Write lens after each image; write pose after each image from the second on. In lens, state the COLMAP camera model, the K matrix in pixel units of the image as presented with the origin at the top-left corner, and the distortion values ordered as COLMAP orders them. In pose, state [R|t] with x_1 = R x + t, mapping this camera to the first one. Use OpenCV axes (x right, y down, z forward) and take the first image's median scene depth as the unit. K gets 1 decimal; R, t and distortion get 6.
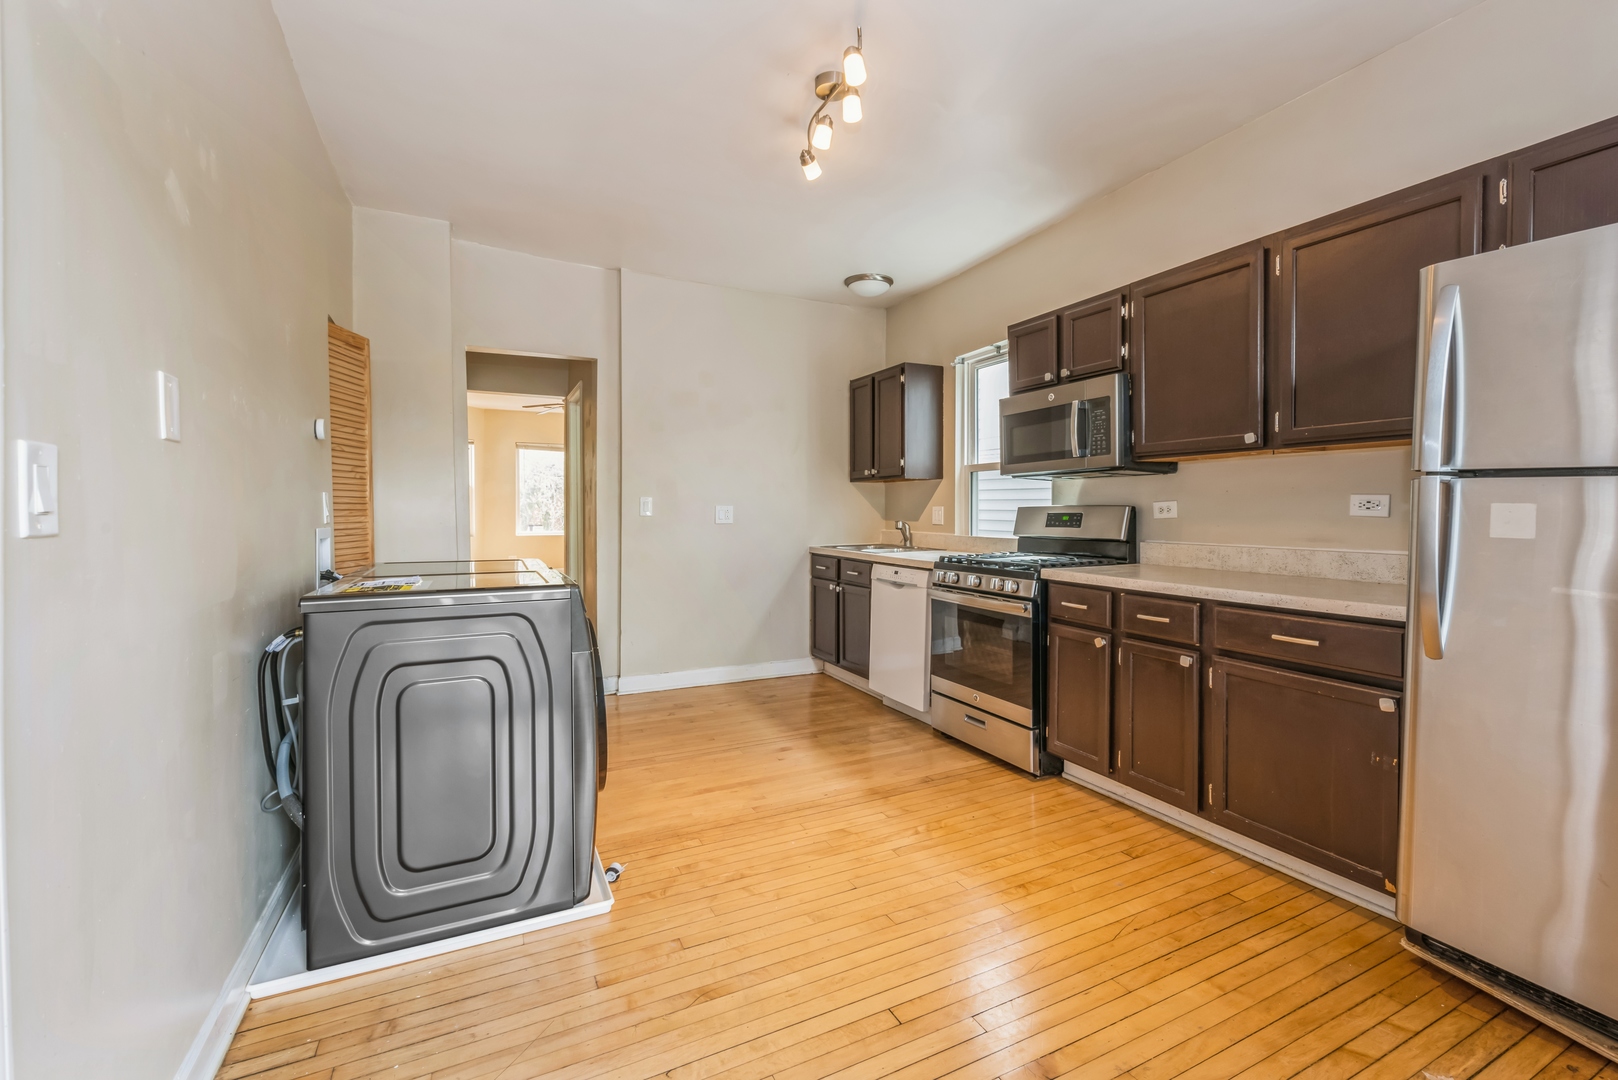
lens RADIAL K [[691.5, 0, 815.9], [0, 691.5, 530.2], [0, 0, 1]] dist [0.000413, 0.000178]
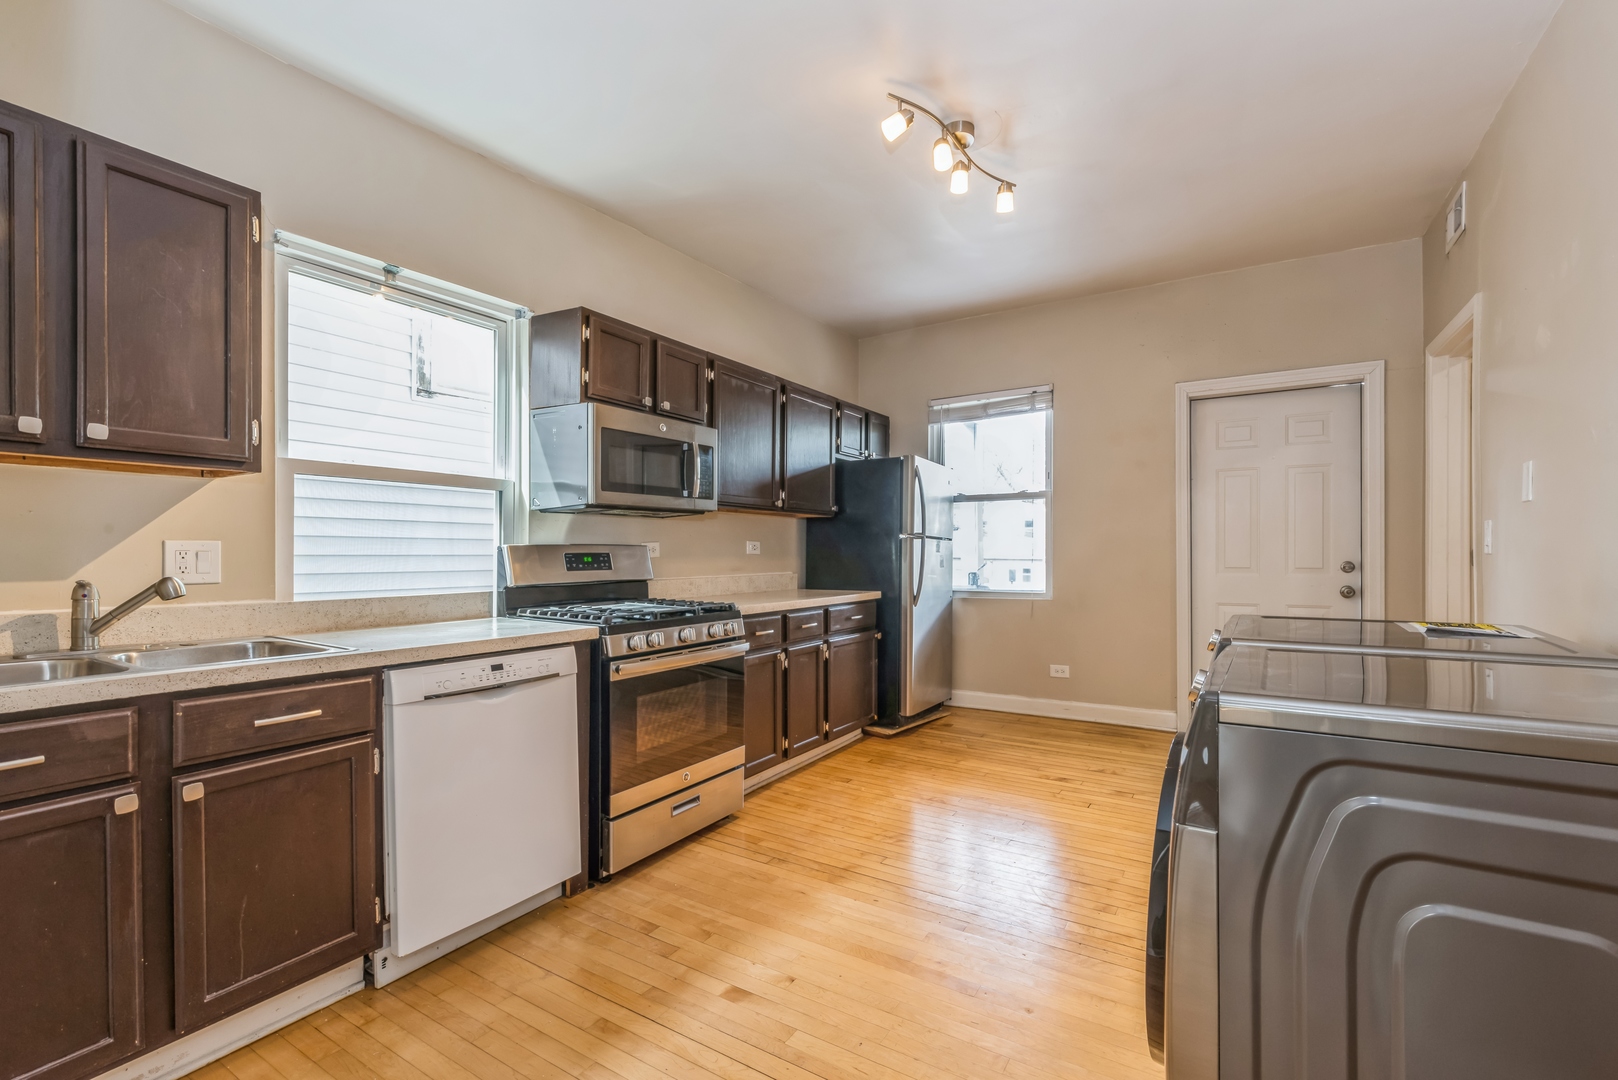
lens RADIAL K [[767.6, 0, 811.3], [0, 767.6, 555.7], [0, 0, 1]] dist [0.000728, 0.000090]
pose [[-0.553851, -0.002985, 0.832610, -0.689330], [0.025195, 0.999476, 0.020343, -0.040368], [-0.832234, 0.032244, -0.553485, 1.542532]]
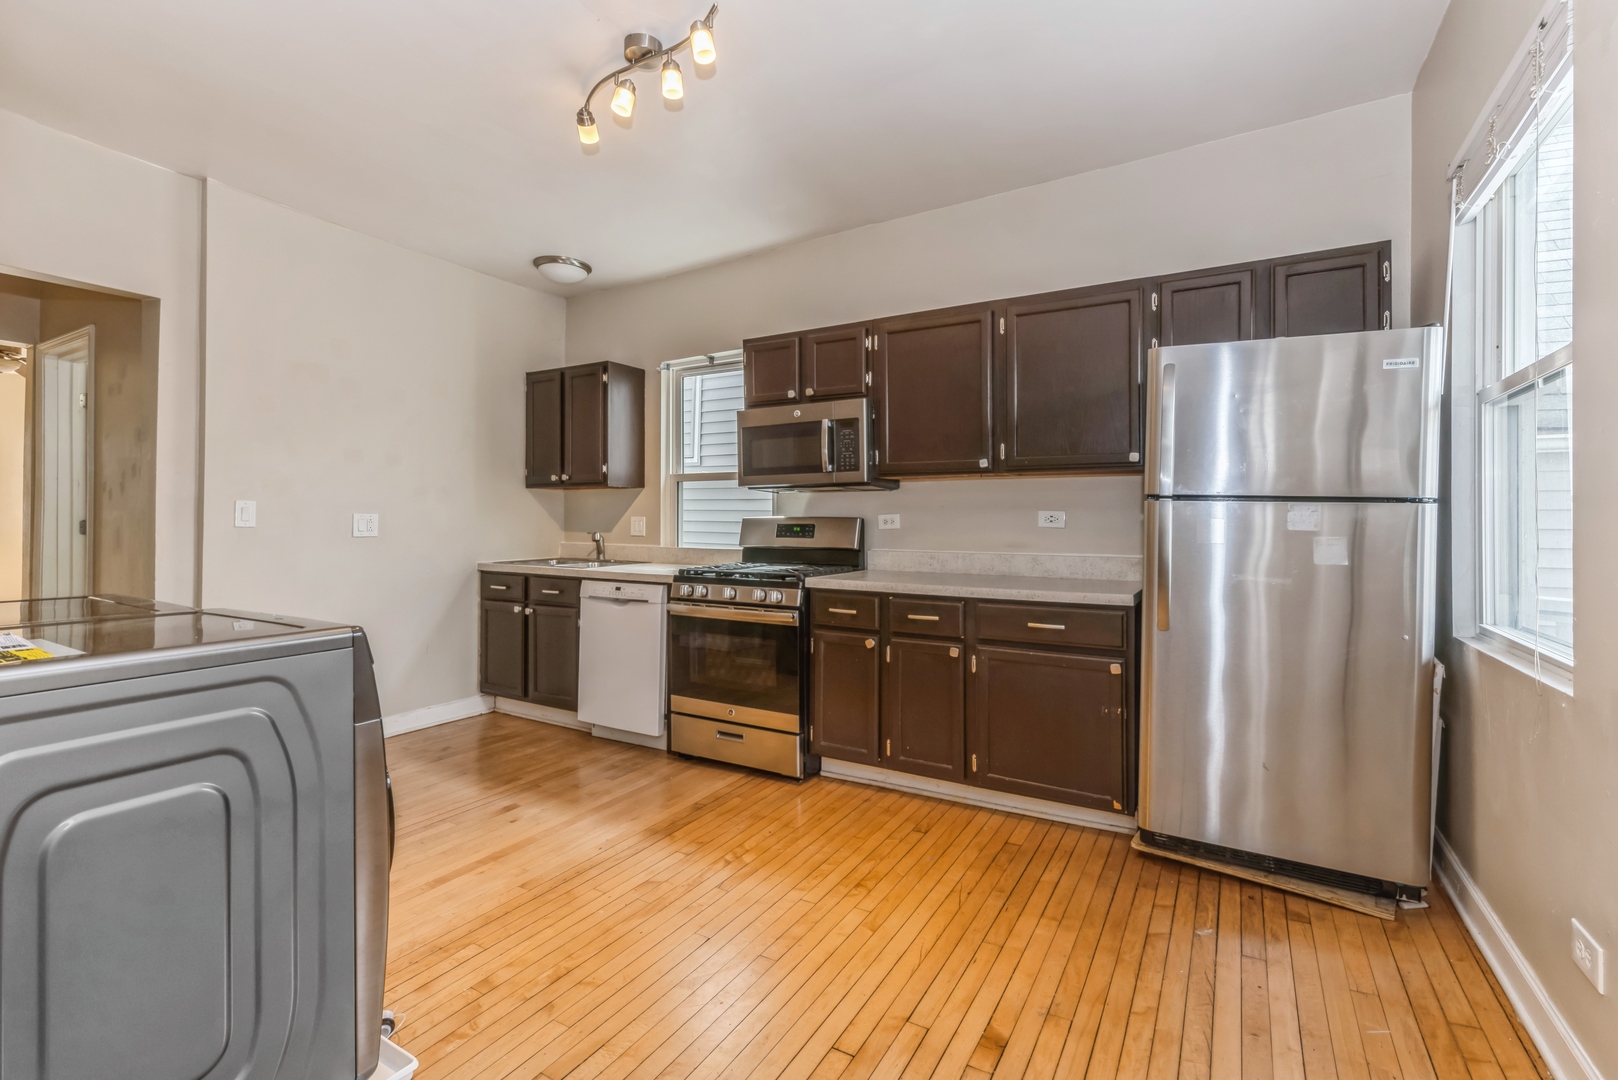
lens RADIAL K [[705.9, 0, 812.1], [0, 705.9, 525.0], [0, 0, 1]] dist [0.000119, 0.000086]
pose [[0.838361, 0.000160, 0.545115, -0.245049], [0.011595, 0.999768, -0.018128, -0.004425], [-0.544992, 0.021518, 0.838165, 0.102495]]
